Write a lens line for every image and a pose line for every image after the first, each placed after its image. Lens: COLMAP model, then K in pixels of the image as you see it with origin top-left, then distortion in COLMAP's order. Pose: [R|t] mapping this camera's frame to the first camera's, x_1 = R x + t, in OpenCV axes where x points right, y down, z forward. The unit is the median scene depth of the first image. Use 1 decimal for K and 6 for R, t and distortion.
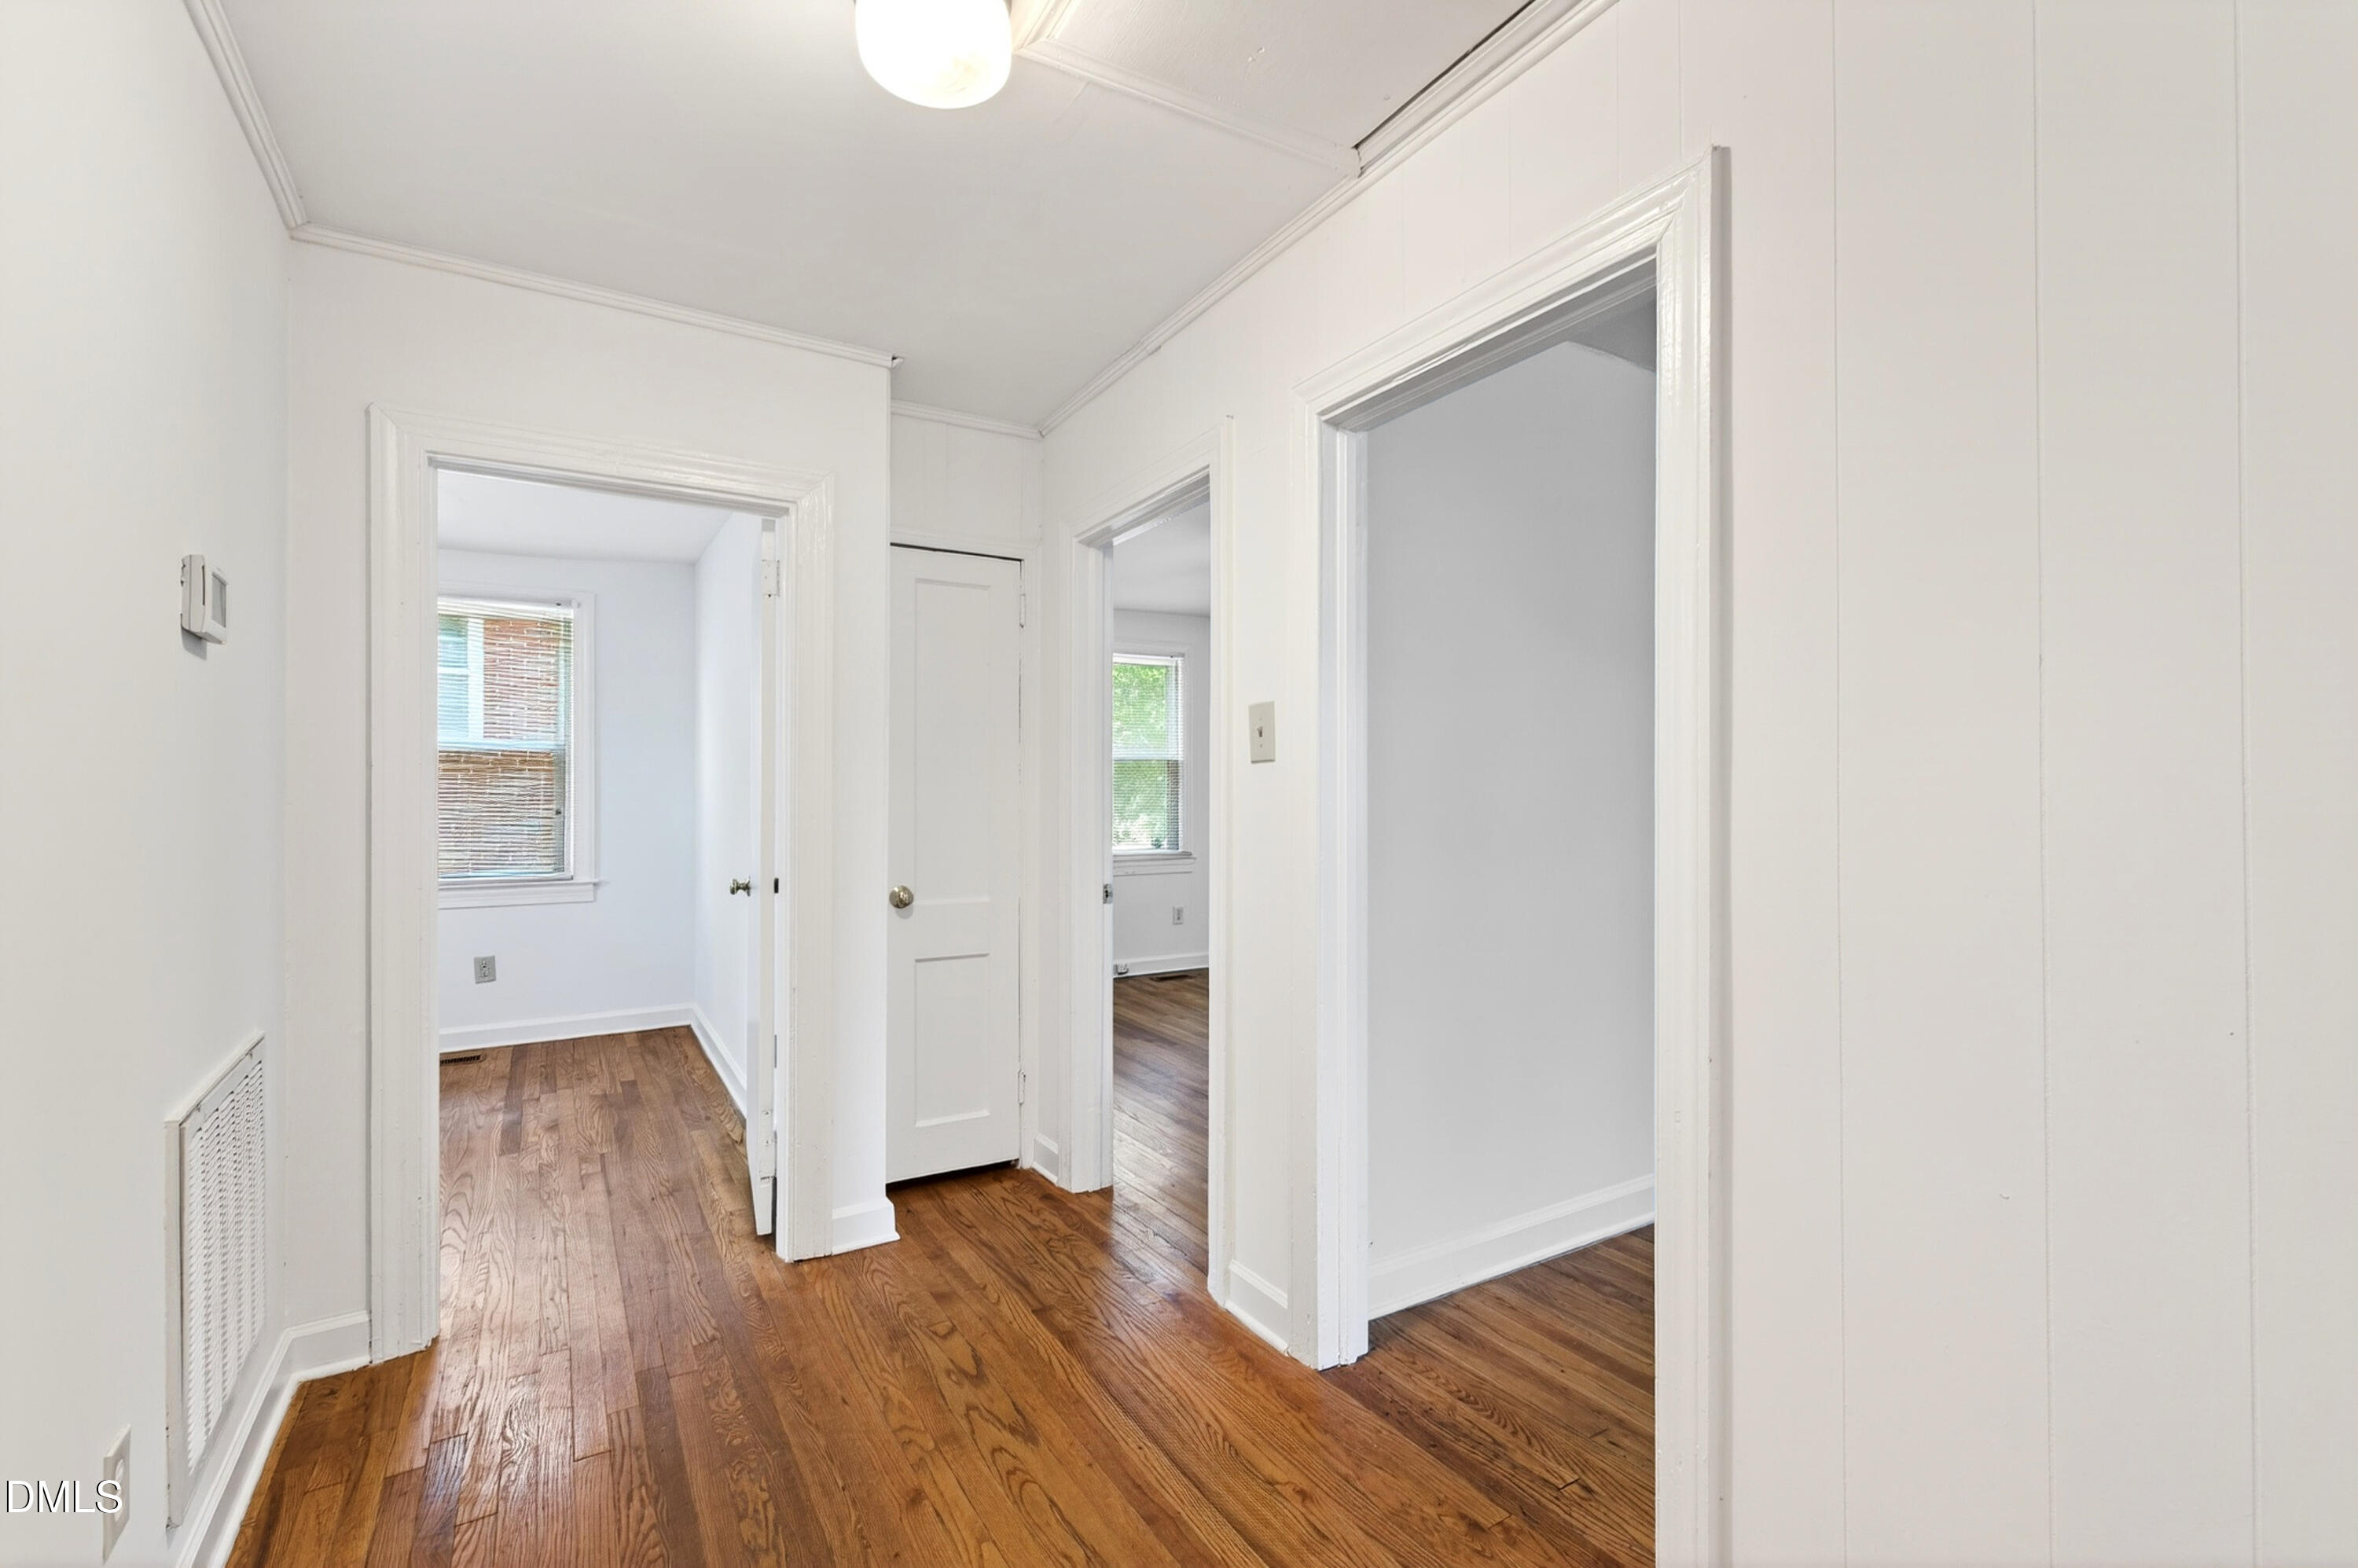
lens RADIAL K [[1020.9, 0, 1174.8], [0, 1020.9, 788.0], [0, 0, 1]] dist [0.004225, -0.001110]
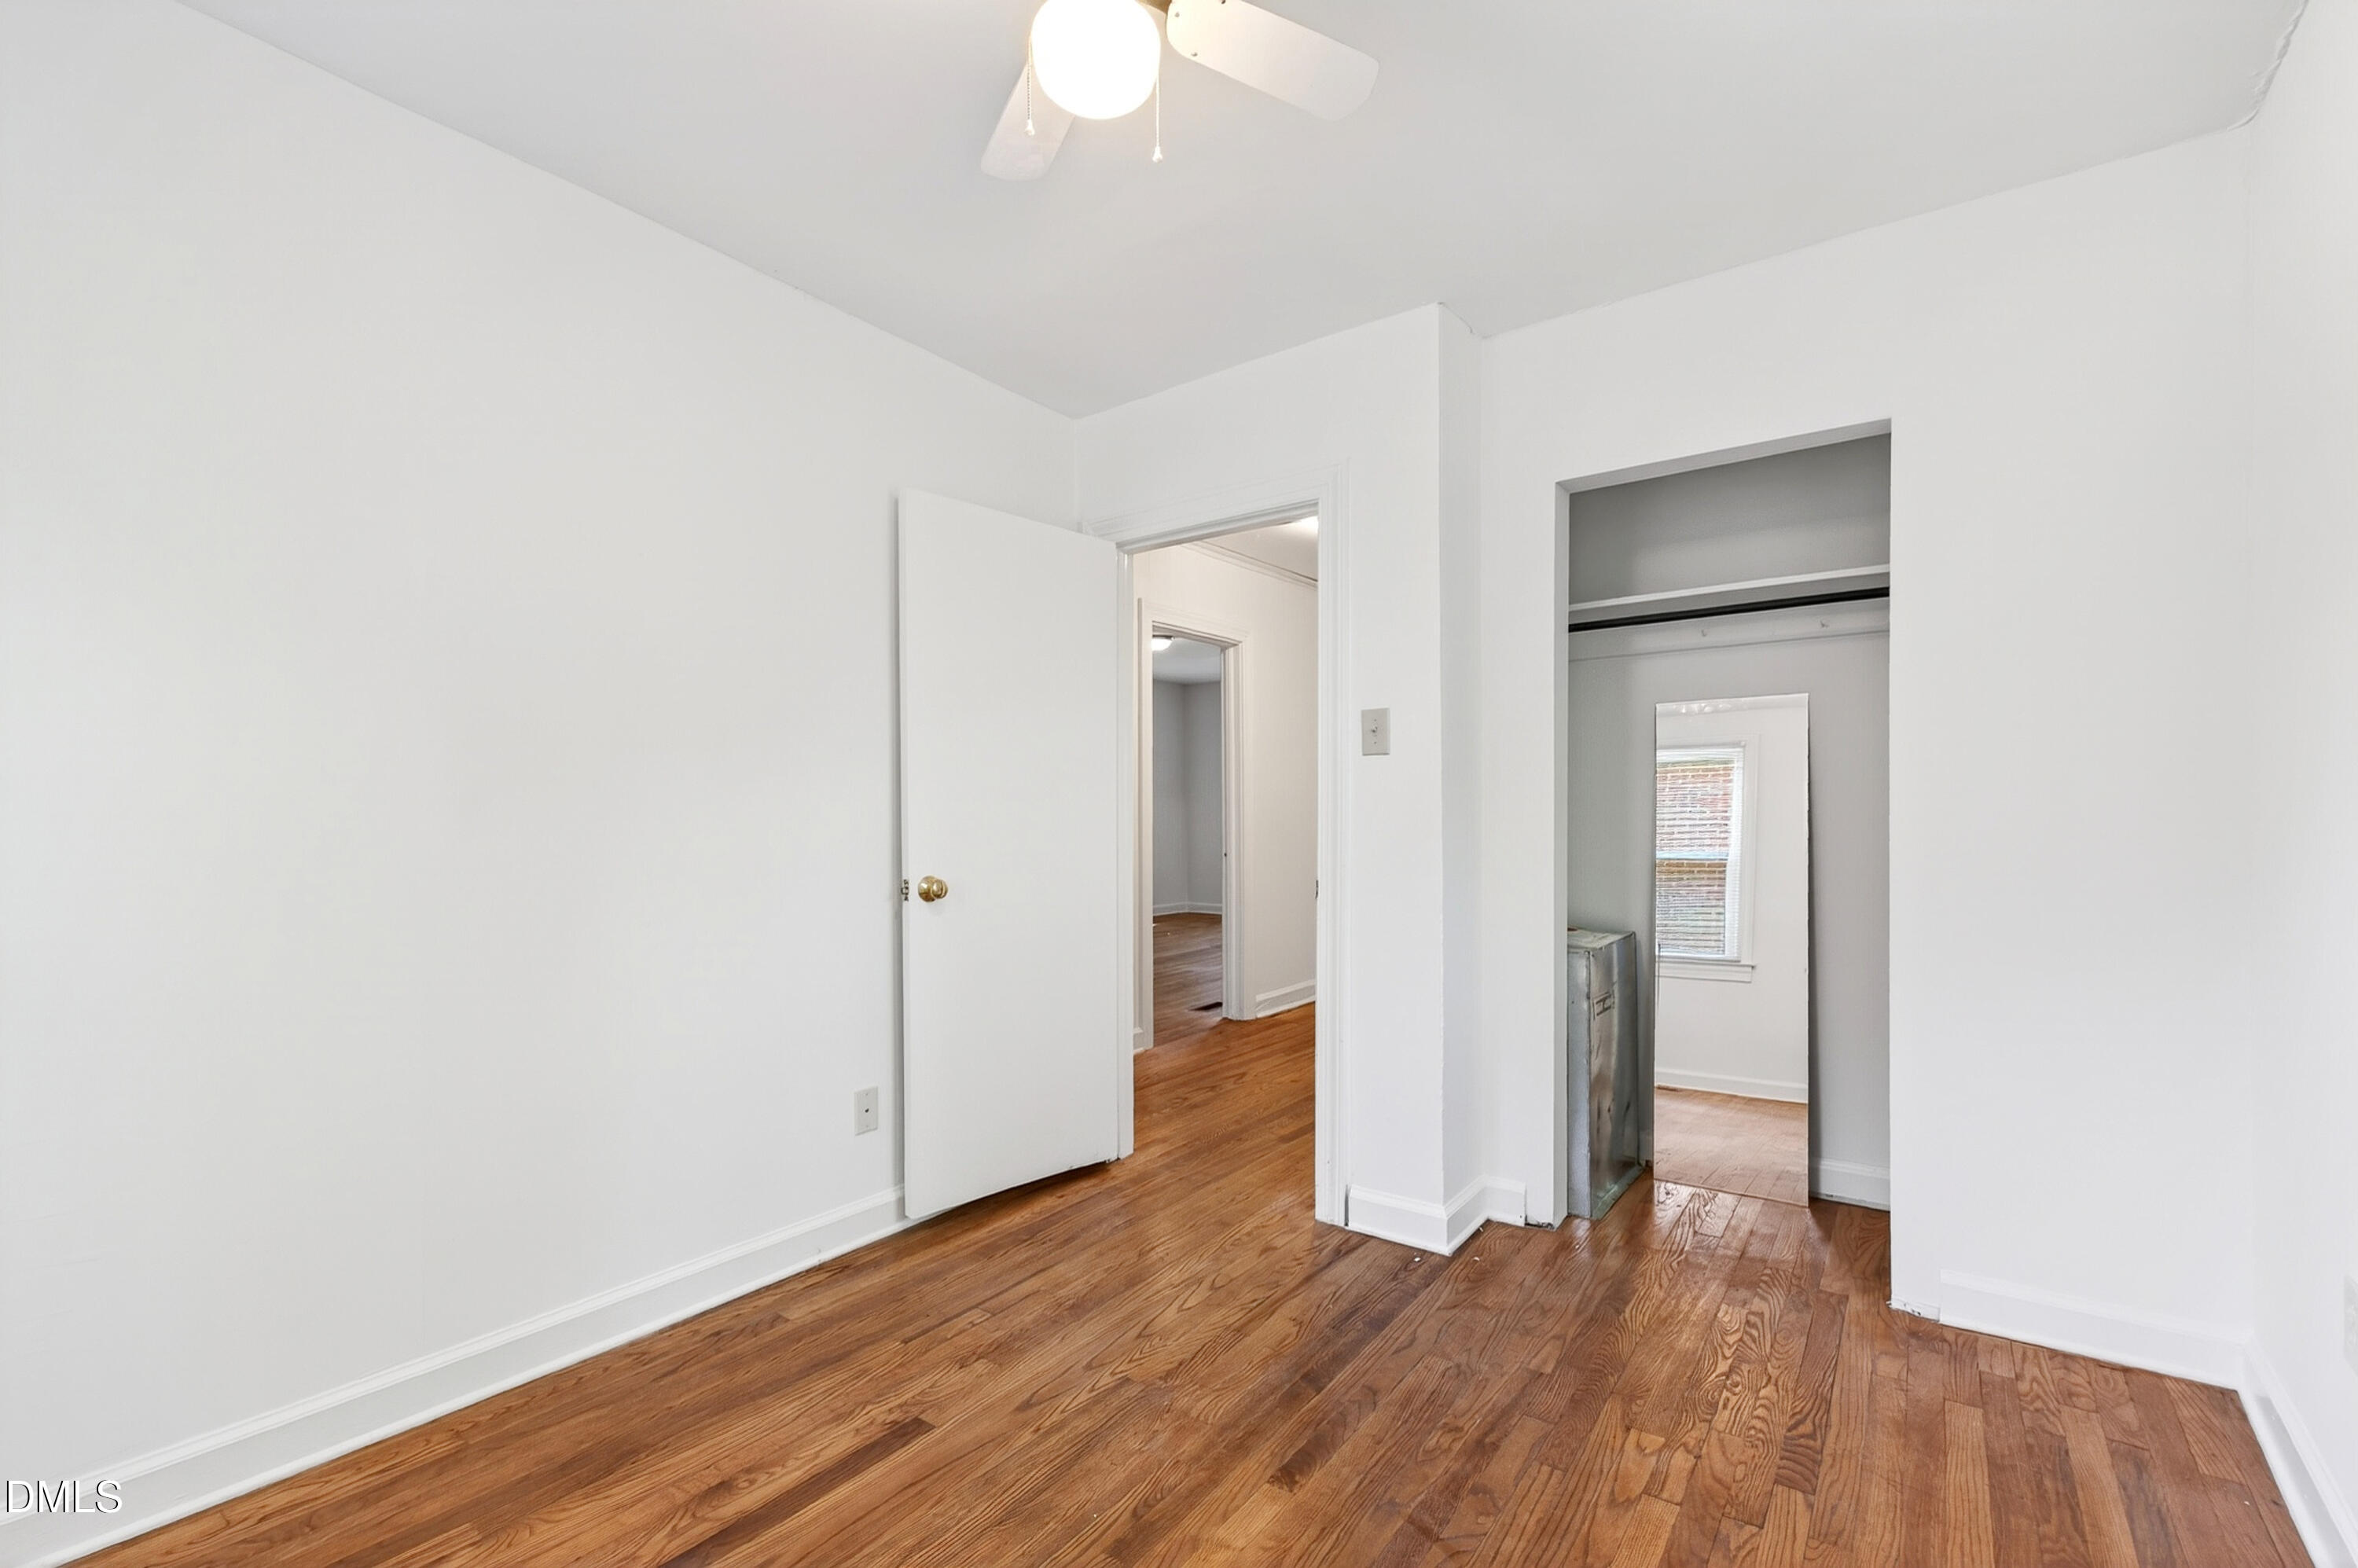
lens RADIAL K [[1020.9, 0, 1188.9], [0, 1020.9, 791.4], [0, 0, 1]] dist [0.004225, -0.001110]
pose [[-0.360623, 0.009579, 0.932662, -1.273219], [-0.008016, 0.999878, -0.013369, 0.021501], [-0.932677, -0.012298, -0.360503, 1.112636]]
